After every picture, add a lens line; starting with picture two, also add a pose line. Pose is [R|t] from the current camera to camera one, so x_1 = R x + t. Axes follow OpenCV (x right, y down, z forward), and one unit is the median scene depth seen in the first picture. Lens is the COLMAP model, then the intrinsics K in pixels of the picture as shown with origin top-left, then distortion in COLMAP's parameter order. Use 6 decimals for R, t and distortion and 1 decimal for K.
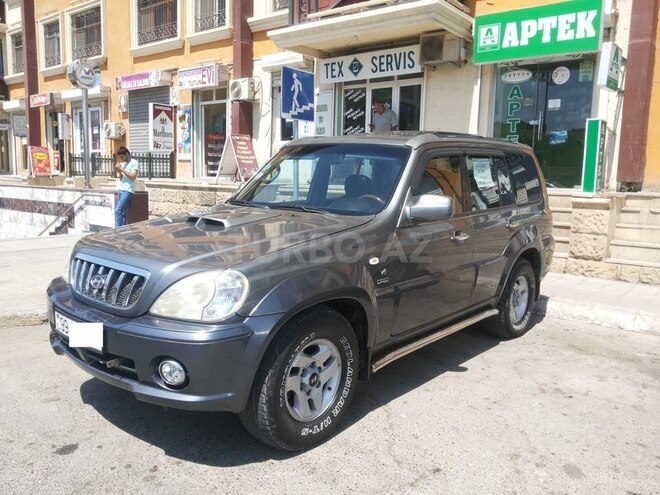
lens RADIAL K [[542.8, 0, 330.0], [0, 542.8, 247.5], [0, 0, 1]] dist [-0.010840, -0.002676]
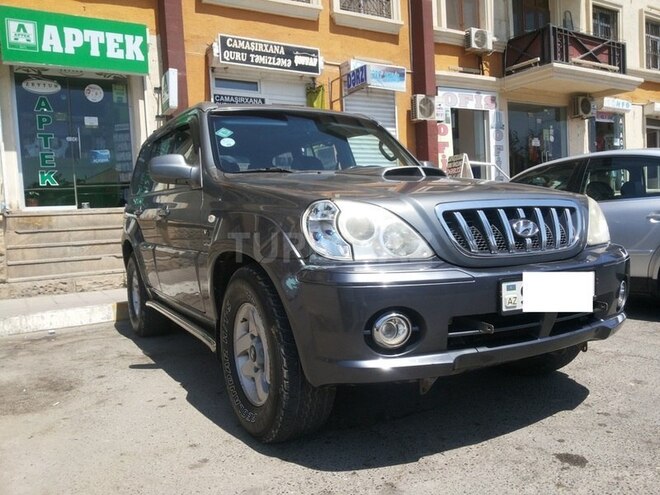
lens RADIAL K [[539.7, 0, 338.0], [0, 539.7, 258.0], [0, 0, 1]] dist [-0.012033, -0.008574]
pose [[0.333834, -0.111303, 0.936038, -0.419322], [0.180604, 0.982160, 0.052376, 0.004209], [-0.925169, 0.151567, 0.347980, 0.338036]]
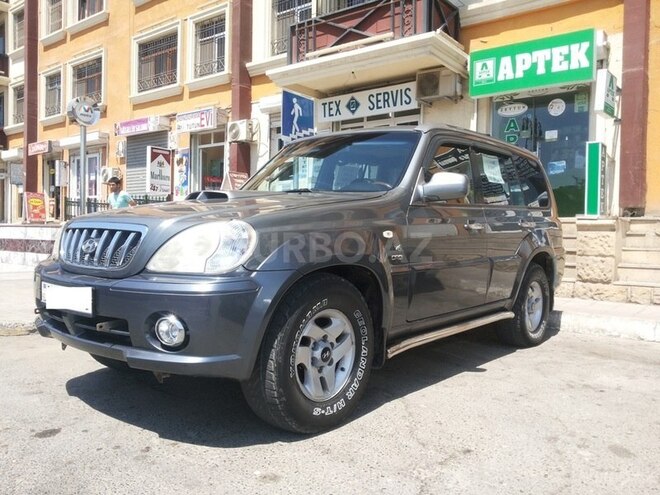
lens RADIAL K [[542.8, 0, 330.0], [0, 542.8, 247.5], [0, 0, 1]] dist [-0.010840, -0.002676]
pose [[0.999923, -0.005925, 0.010920, -0.011306], [0.007092, 0.993893, -0.110117, 0.058301], [-0.010201, 0.110186, 0.993859, 0.028925]]
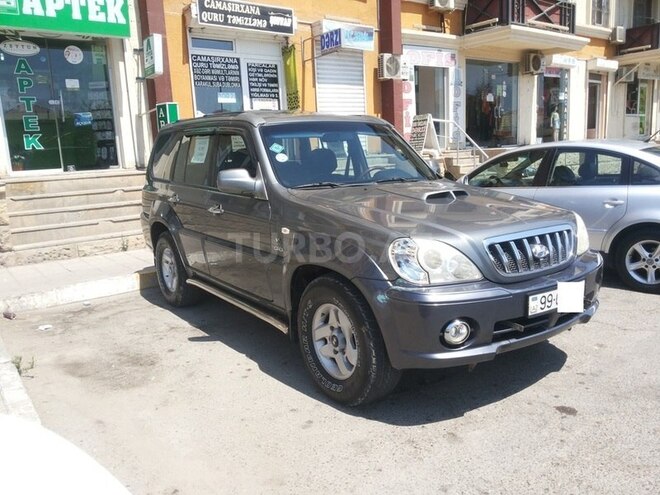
lens RADIAL K [[533.8, 0, 337.6], [0, 533.8, 258.9], [0, 0, 1]] dist [-0.012931, 0.000769]
pose [[0.234233, -0.229337, 0.944743, -0.514583], [0.178690, 0.965377, 0.190043, -0.066799], [-0.955617, 0.124302, 0.267104, 0.377496]]
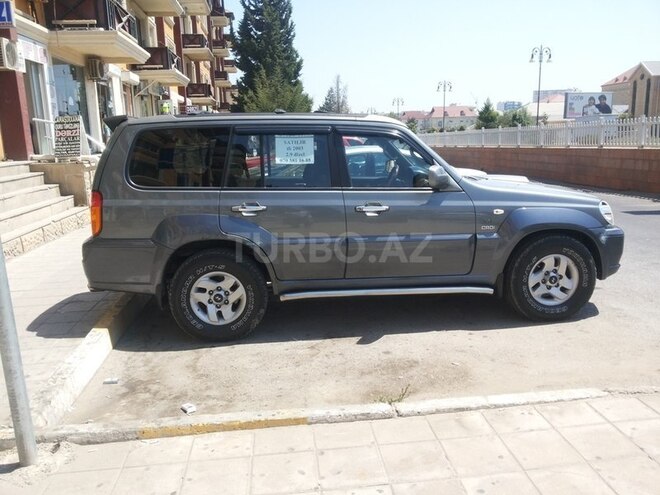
lens RADIAL K [[539.7, 0, 338.0], [0, 539.7, 258.0], [0, 0, 1]] dist [-0.012033, -0.008574]
pose [[-0.714908, -0.159691, 0.680739, -0.388640], [0.098483, 0.940869, 0.324140, -0.164458], [-0.692248, 0.298771, -0.656908, 1.006679]]
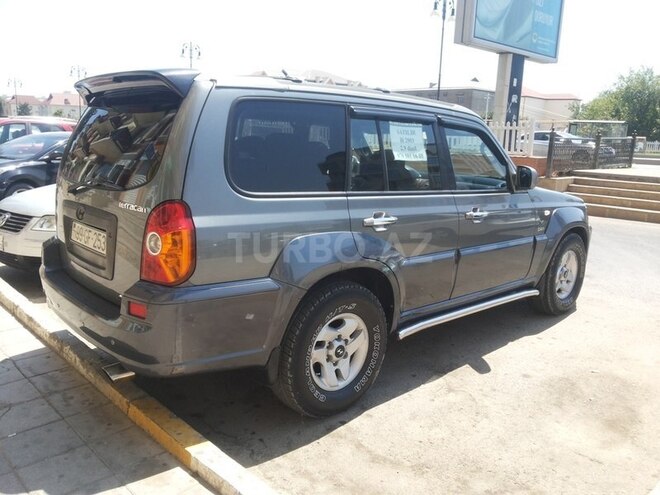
lens RADIAL K [[539.7, 0, 338.0], [0, 539.7, 258.0], [0, 0, 1]] dist [-0.012033, -0.008574]
pose [[-0.990943, -0.084758, 0.104153, 0.020866], [-0.042986, 0.935035, 0.351940, -0.156413], [-0.127216, 0.344275, -0.930210, 1.073325]]
